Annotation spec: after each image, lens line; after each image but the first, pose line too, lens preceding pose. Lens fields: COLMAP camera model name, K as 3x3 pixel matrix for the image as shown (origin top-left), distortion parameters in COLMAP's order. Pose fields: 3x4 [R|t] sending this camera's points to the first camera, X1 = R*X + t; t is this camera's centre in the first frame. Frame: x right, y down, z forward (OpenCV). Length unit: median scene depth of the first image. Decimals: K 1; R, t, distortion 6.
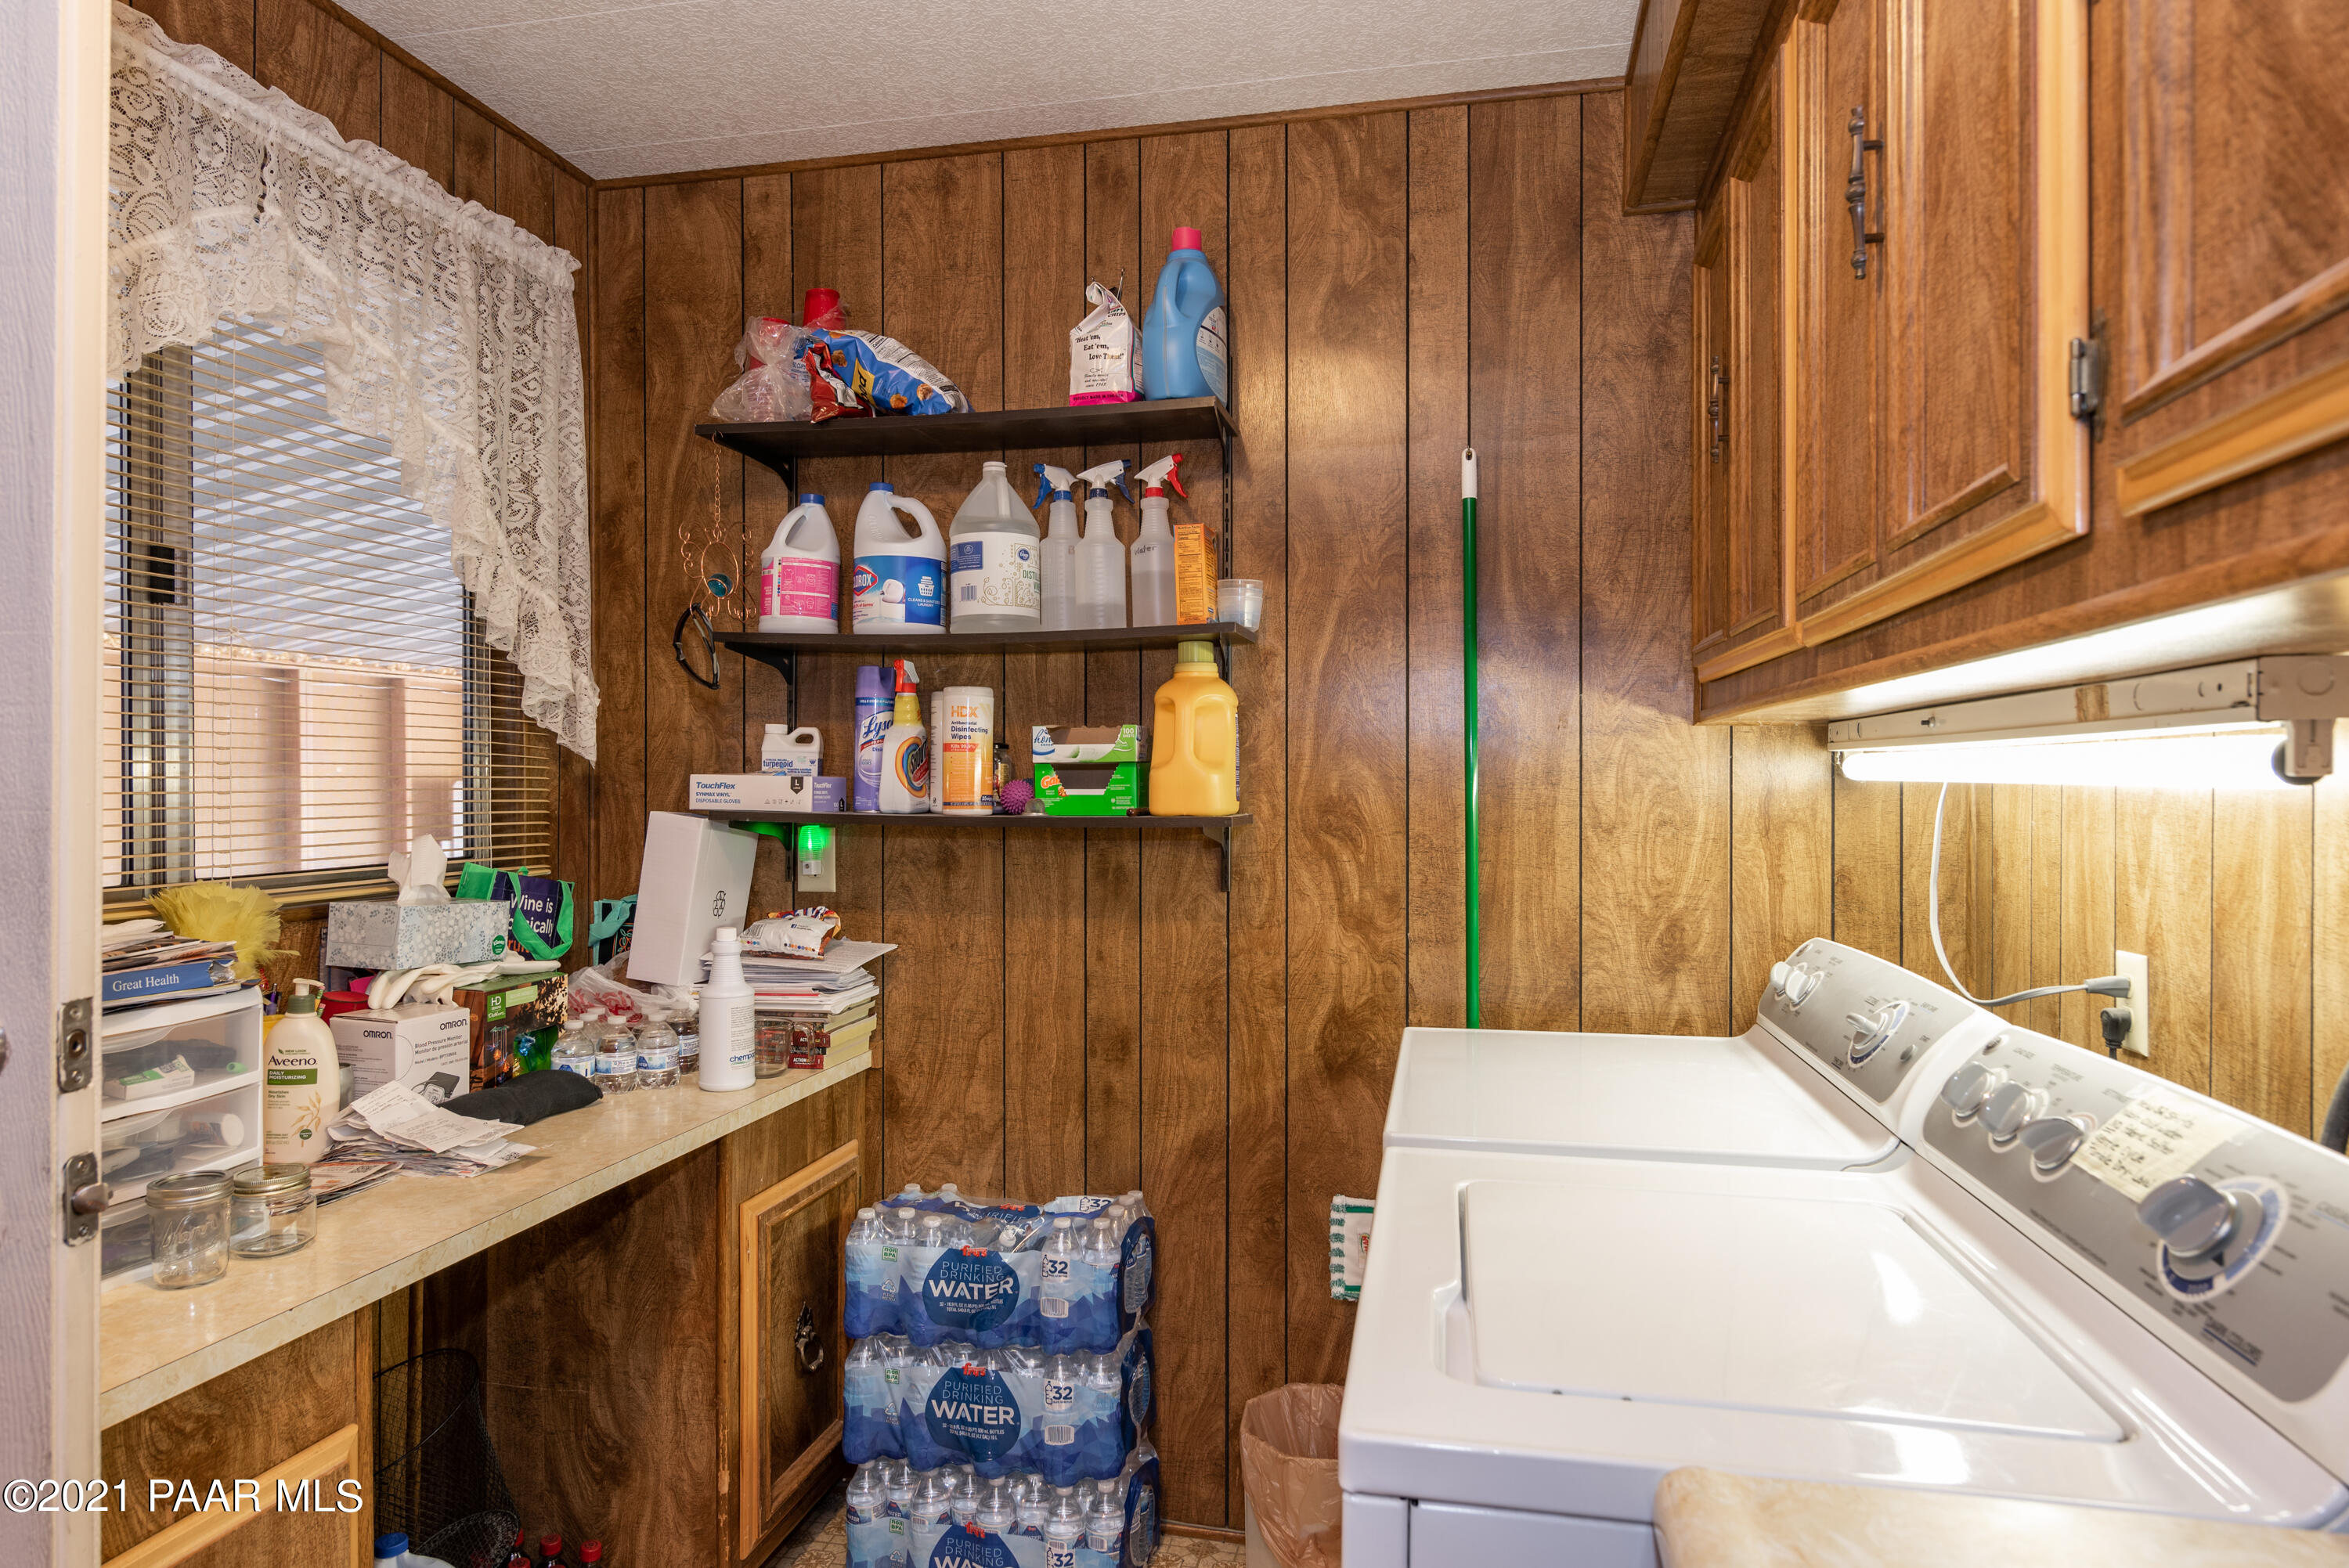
lens RADIAL K [[1388.4, 0, 1167.3], [0, 1388.4, 780.6], [0, 0, 1]] dist [-0.006302, -0.000059]
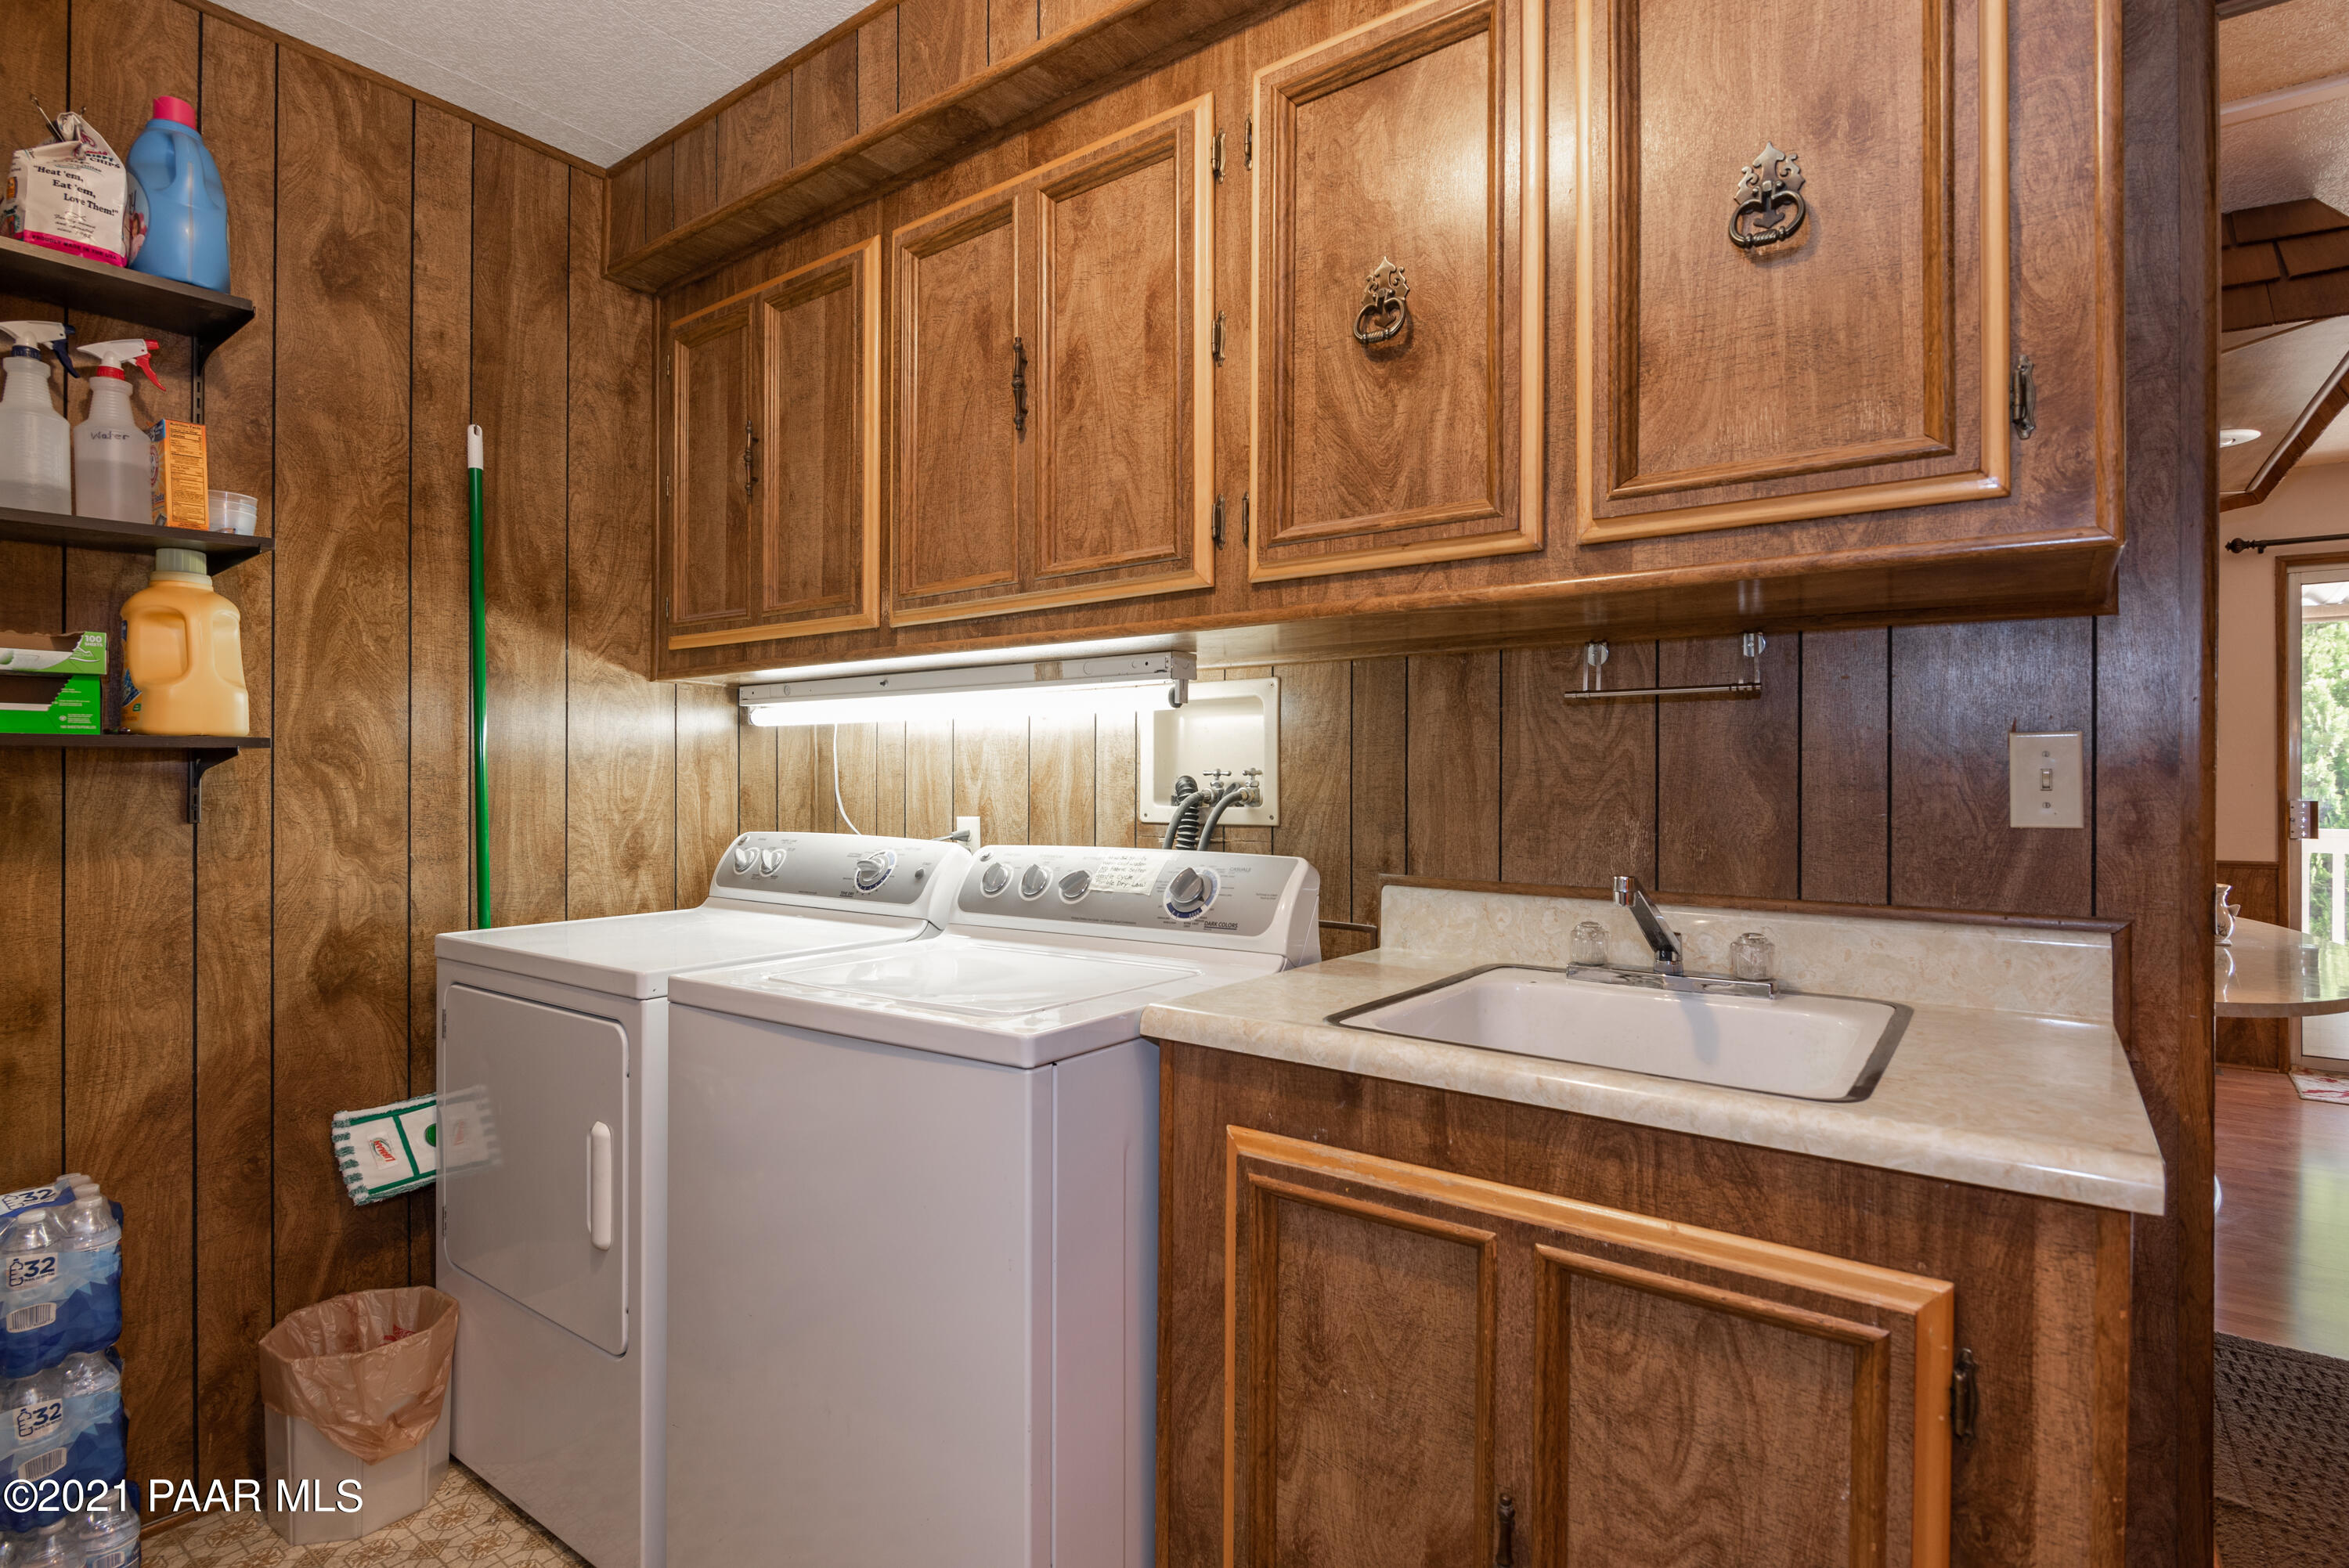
lens RADIAL K [[1150.2, 0, 1173.8], [0, 1150.2, 778.9], [0, 0, 1]] dist [-0.004828, -0.000515]
pose [[0.413848, 0.001644, 0.910345, -0.404057], [0.000155, 0.999998, -0.001877, 0.053998], [-0.910346, 0.000918, 0.413847, 0.084406]]
